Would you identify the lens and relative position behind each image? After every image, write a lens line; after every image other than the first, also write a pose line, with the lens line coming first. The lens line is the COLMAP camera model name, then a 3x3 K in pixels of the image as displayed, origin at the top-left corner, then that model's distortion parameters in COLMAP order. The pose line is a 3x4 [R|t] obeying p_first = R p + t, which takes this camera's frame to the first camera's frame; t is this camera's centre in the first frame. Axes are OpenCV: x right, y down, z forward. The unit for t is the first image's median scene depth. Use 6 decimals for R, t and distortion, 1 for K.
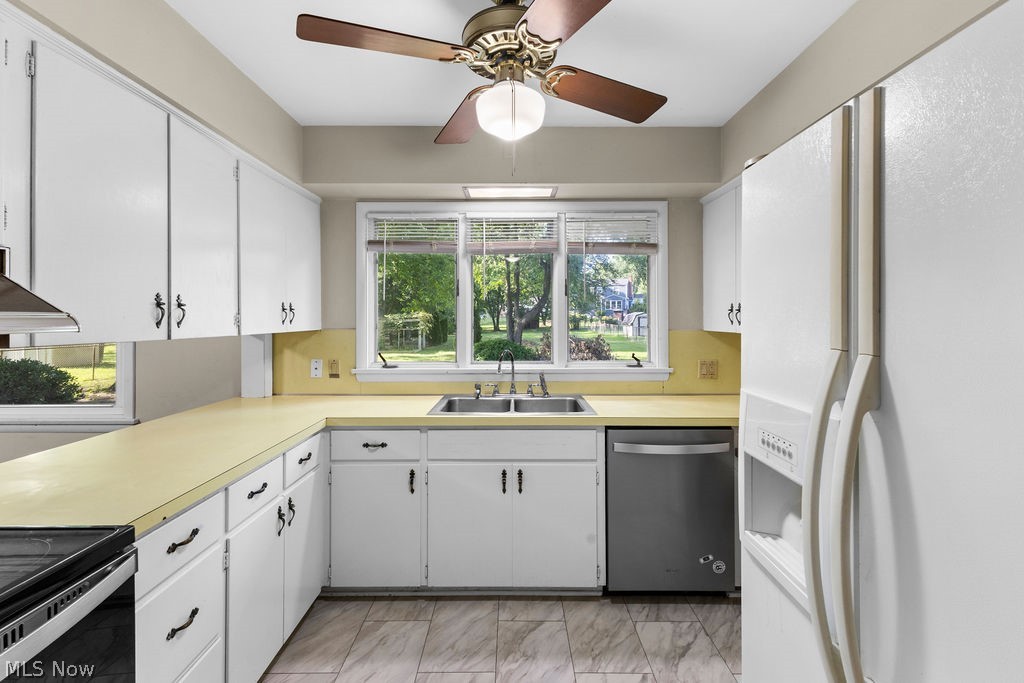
lens RADIAL K [[448.5, 0, 510.1], [0, 448.5, 317.8], [0, 0, 1]] dist [0.011900, -0.002035]
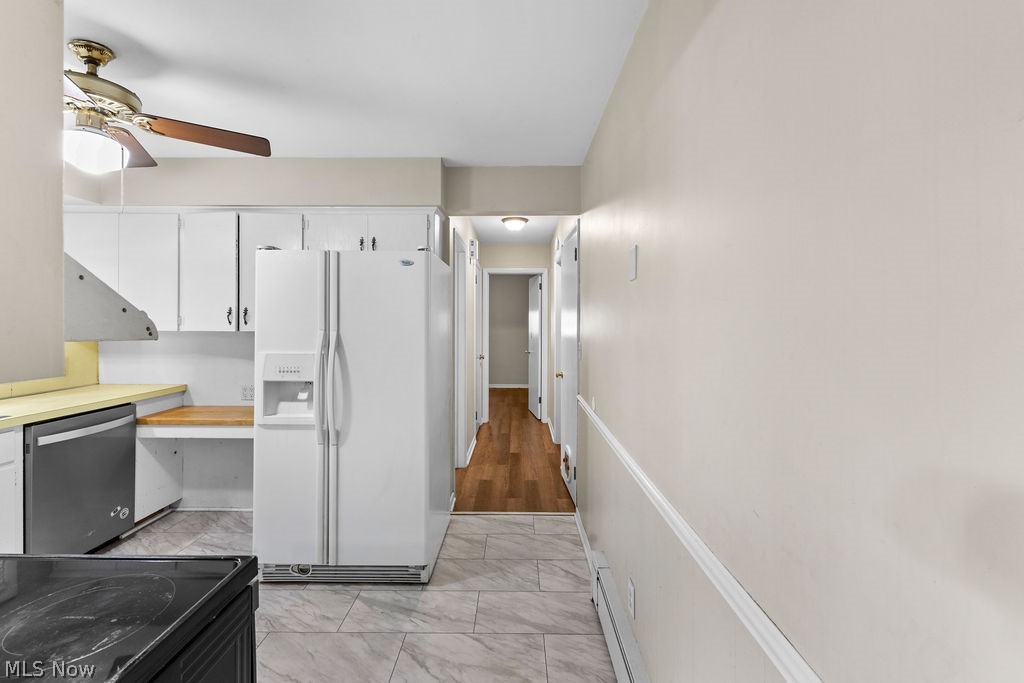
lens RADIAL K [[448.5, 0, 513.2], [0, 448.5, 322.2], [0, 0, 1]] dist [0.011900, -0.002035]
pose [[0.009349, -0.002719, 0.999953, -0.780418], [-0.006225, 0.999977, 0.002778, 0.000133], [-0.999937, -0.006250, 0.009332, -0.108415]]
